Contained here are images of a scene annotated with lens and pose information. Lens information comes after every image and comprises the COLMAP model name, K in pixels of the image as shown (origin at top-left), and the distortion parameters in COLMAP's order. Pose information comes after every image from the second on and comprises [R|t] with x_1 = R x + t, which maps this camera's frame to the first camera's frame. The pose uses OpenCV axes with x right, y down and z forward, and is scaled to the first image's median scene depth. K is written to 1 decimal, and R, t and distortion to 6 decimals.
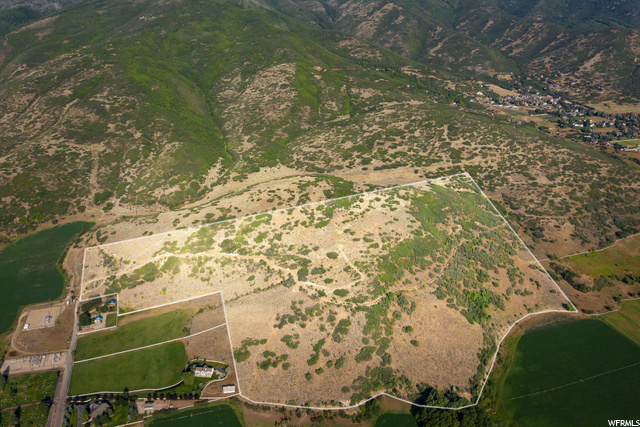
lens RADIAL K [[495.9, 0, 318.0], [0, 495.9, 212.2], [0, 0, 1]] dist [-0.030467, -0.000155]
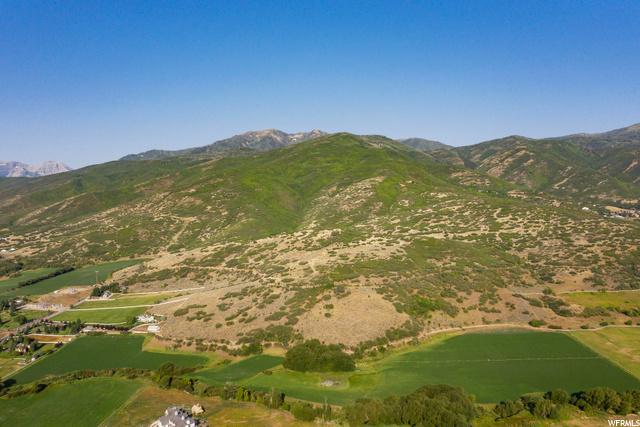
lens RADIAL K [[495.9, 0, 318.0], [0, 495.9, 212.2], [0, 0, 1]] dist [-0.030467, -0.000155]
pose [[0.934982, 0.004899, -0.354661, 0.301315], [-0.128732, 0.936412, -0.326437, 0.226113], [0.330510, 0.350869, 0.876159, 0.020027]]
